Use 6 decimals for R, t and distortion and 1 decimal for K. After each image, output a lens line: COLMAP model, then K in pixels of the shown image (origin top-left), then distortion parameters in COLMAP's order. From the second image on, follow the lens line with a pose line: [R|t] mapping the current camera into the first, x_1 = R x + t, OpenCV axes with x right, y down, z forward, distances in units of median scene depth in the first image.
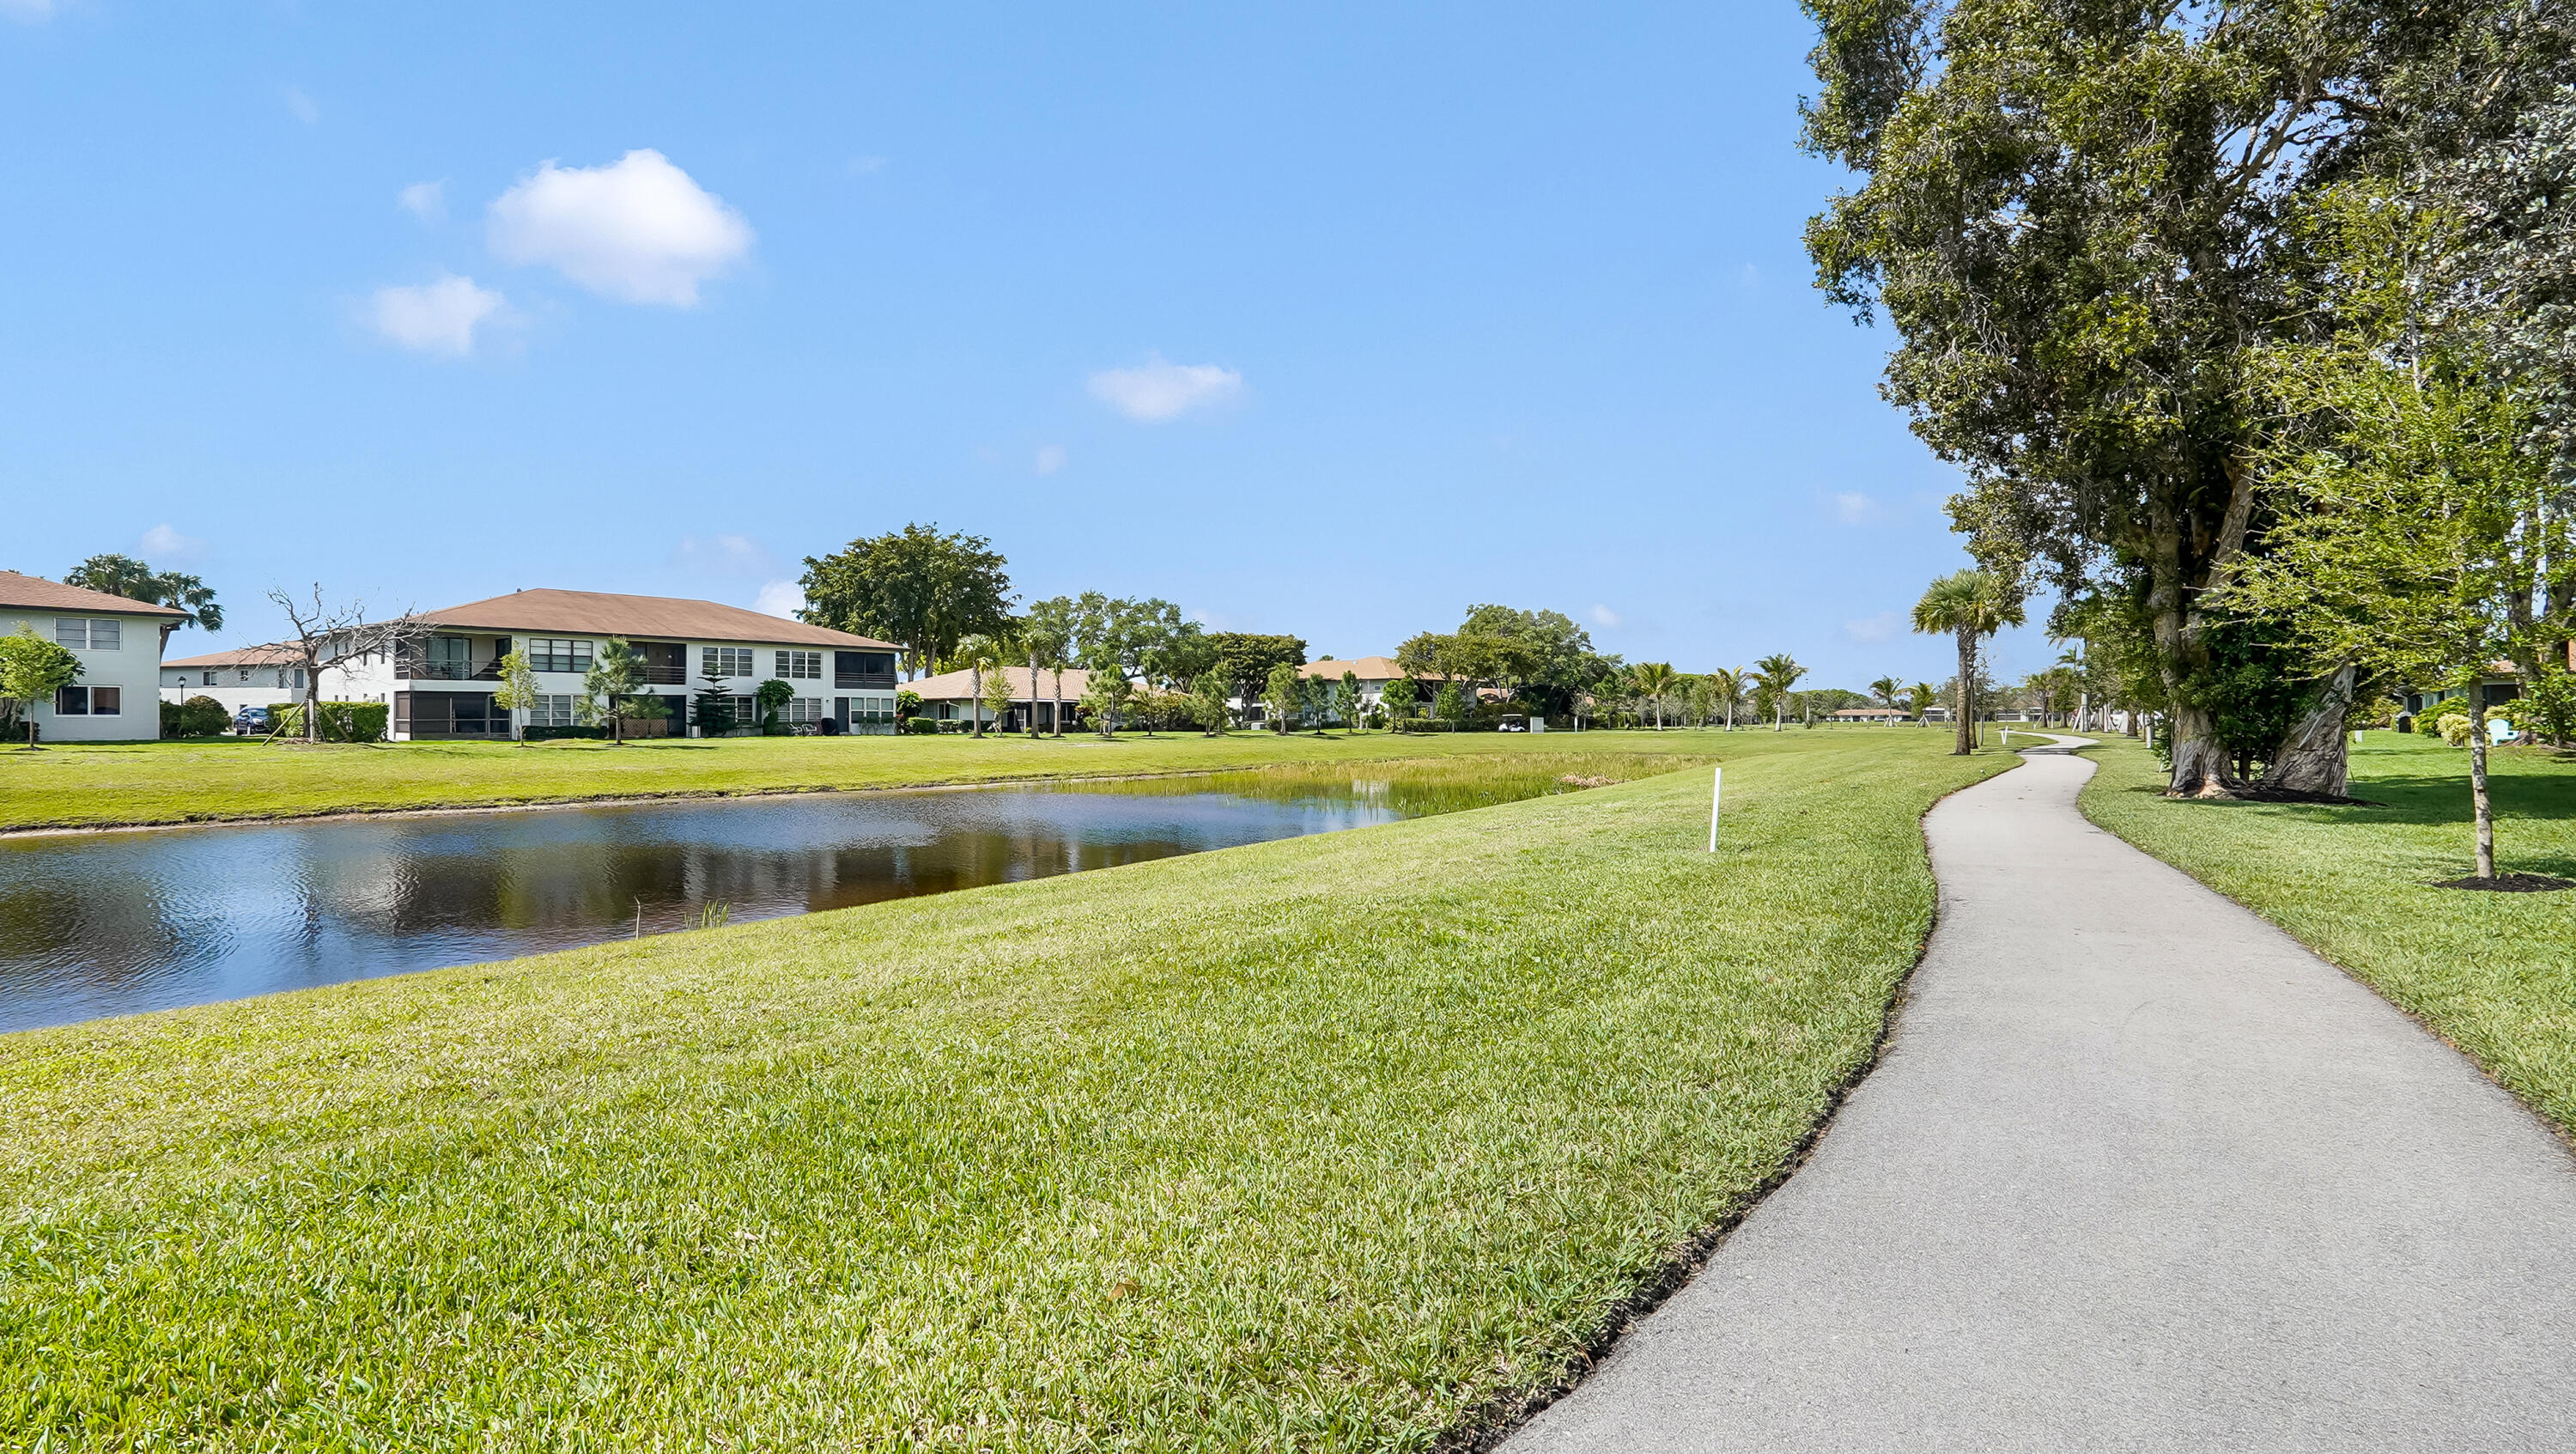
lens RADIAL K [[1225.8, 0, 1309.4], [0, 1225.8, 724.4], [0, 0, 1]] dist [-0.008938, 0.004054]
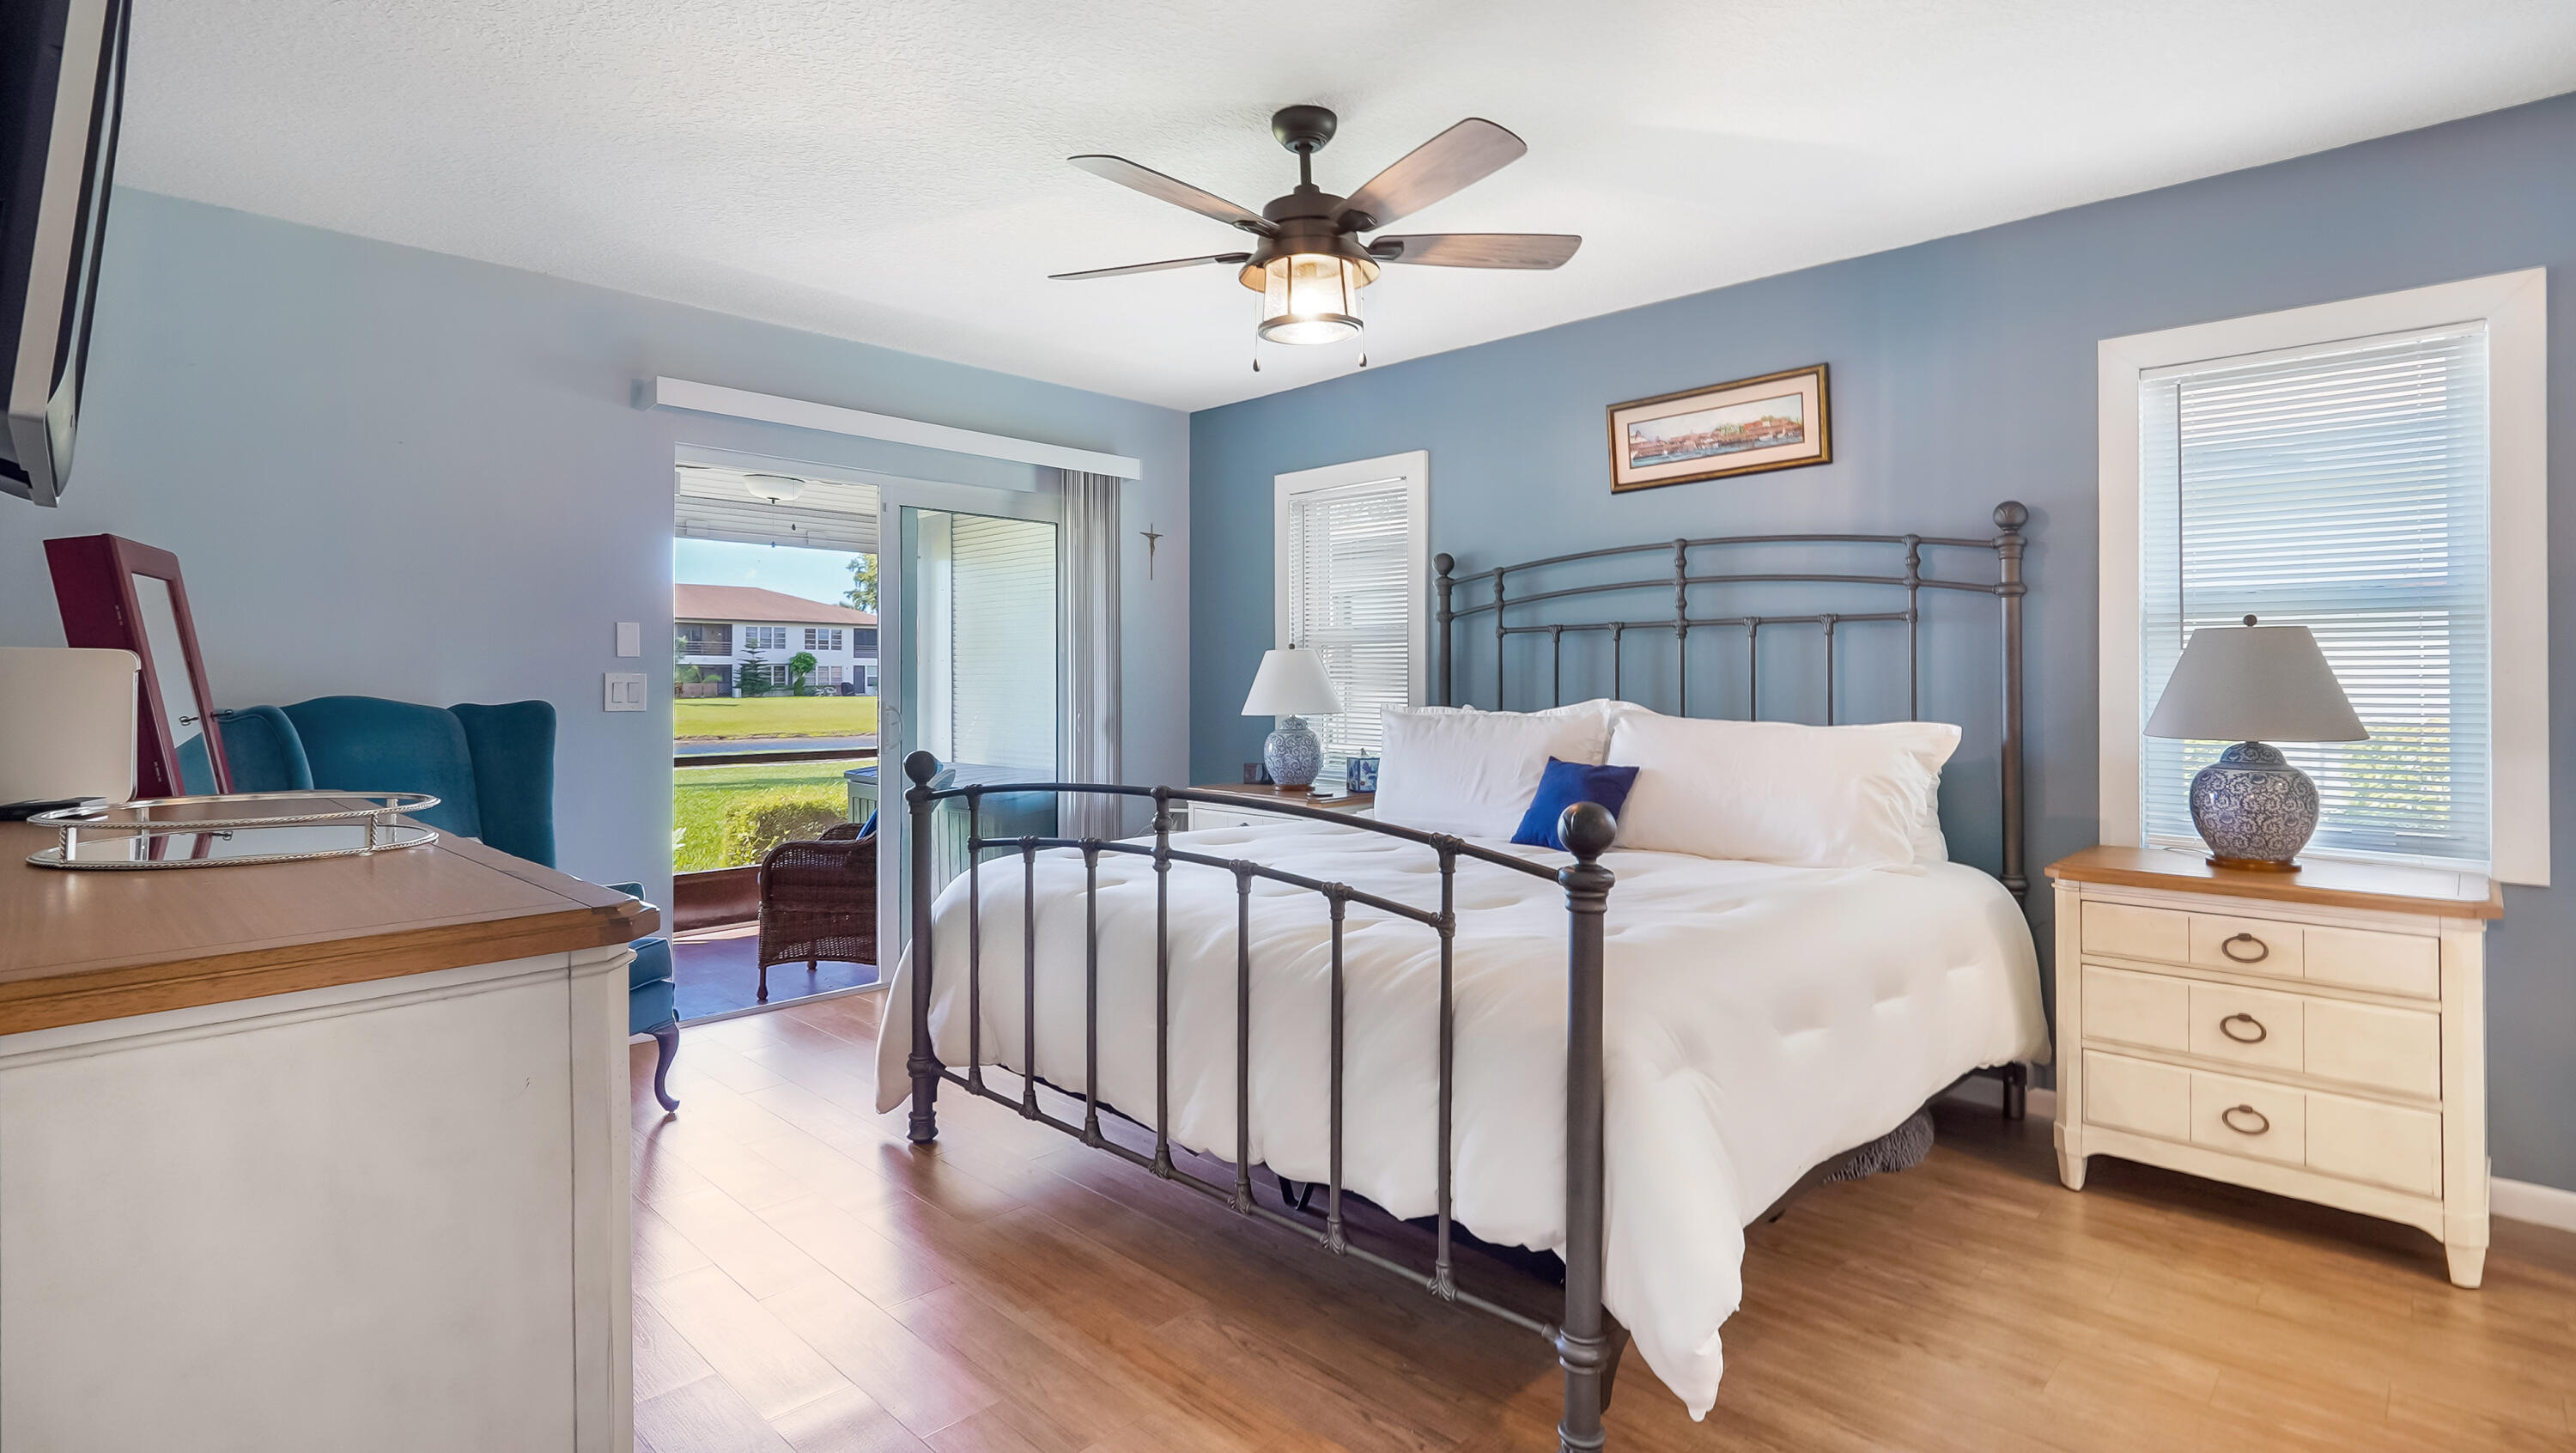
lens RADIAL K [[1225.8, 0, 1268.9], [0, 1225.8, 687.6], [0, 0, 1]] dist [-0.008938, 0.004054]
pose [[0.993291, 0.002001, -0.115624, 0.182498], [-0.001976, 0.999998, 0.000328, -0.001076], [0.115625, -0.000097, 0.993293, -0.189639]]
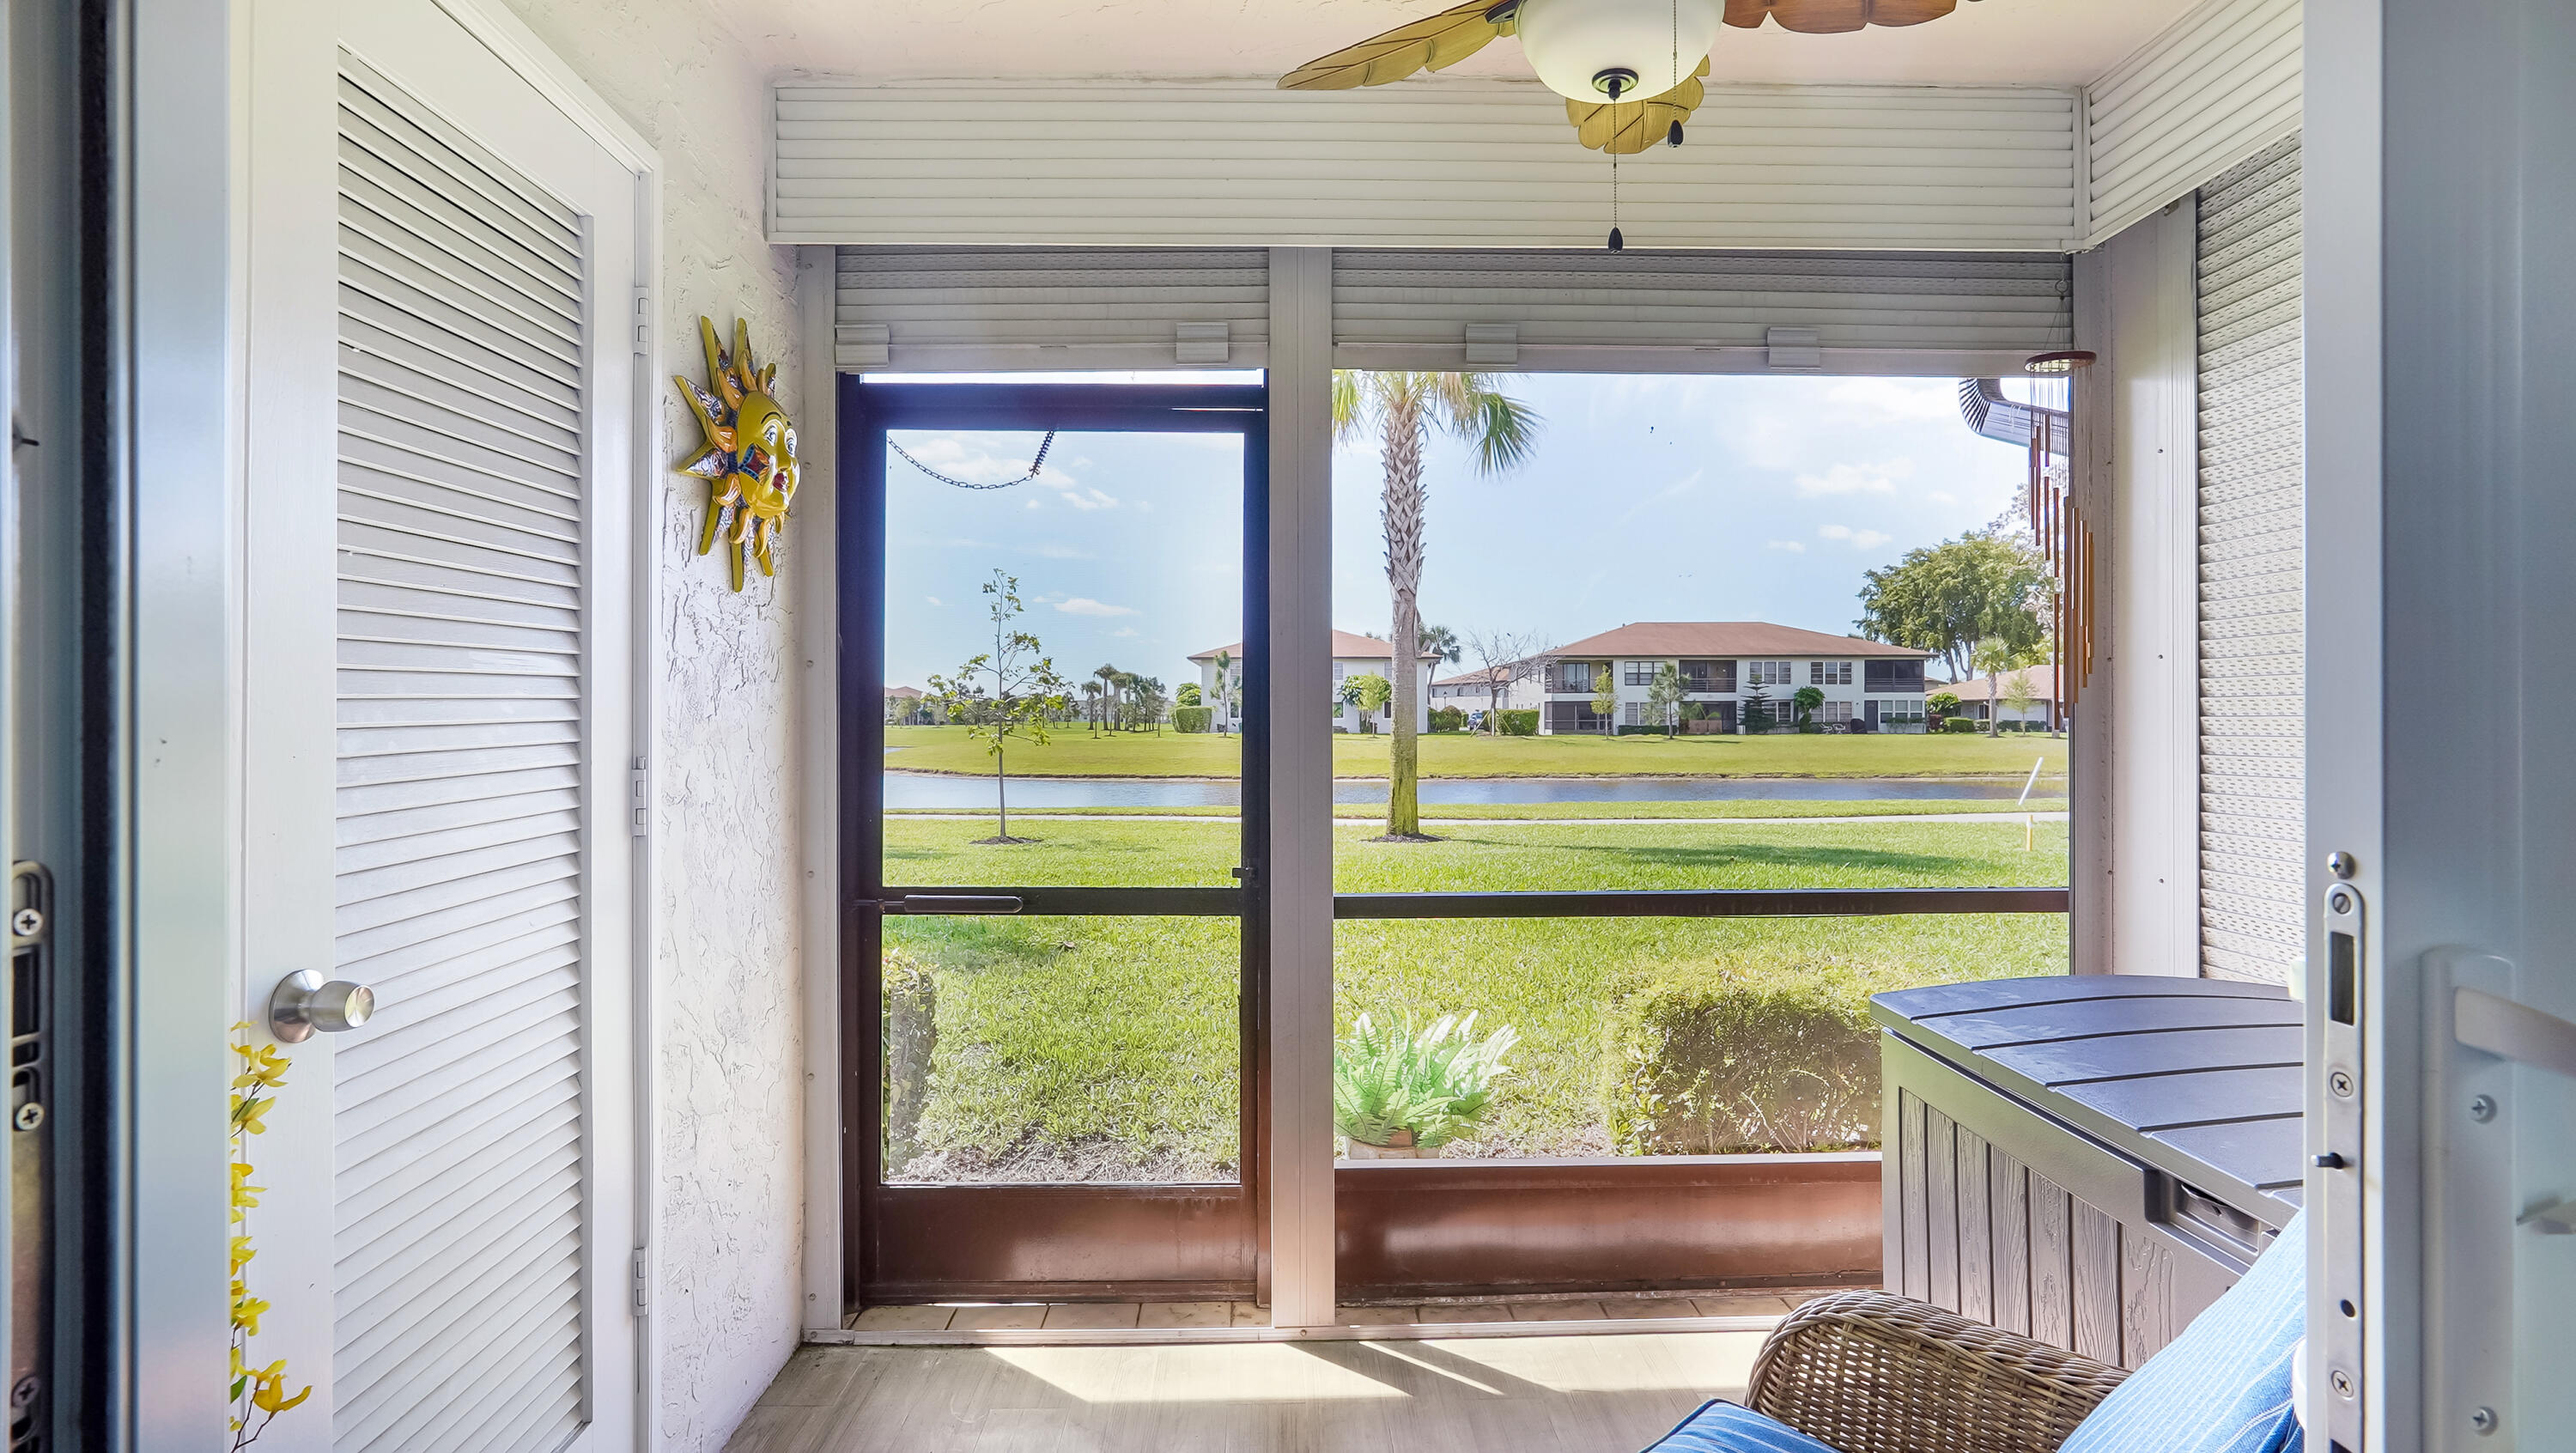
lens RADIAL K [[1225.8, 0, 1290.9], [0, 1225.8, 723.9], [0, 0, 1]] dist [-0.008938, 0.004054]
pose [[0.636411, 0.001778, -0.771348, 0.158958], [-0.001116, 0.999998, 0.001385, -0.001262], [0.771349, -0.000021, 0.636412, -0.141635]]
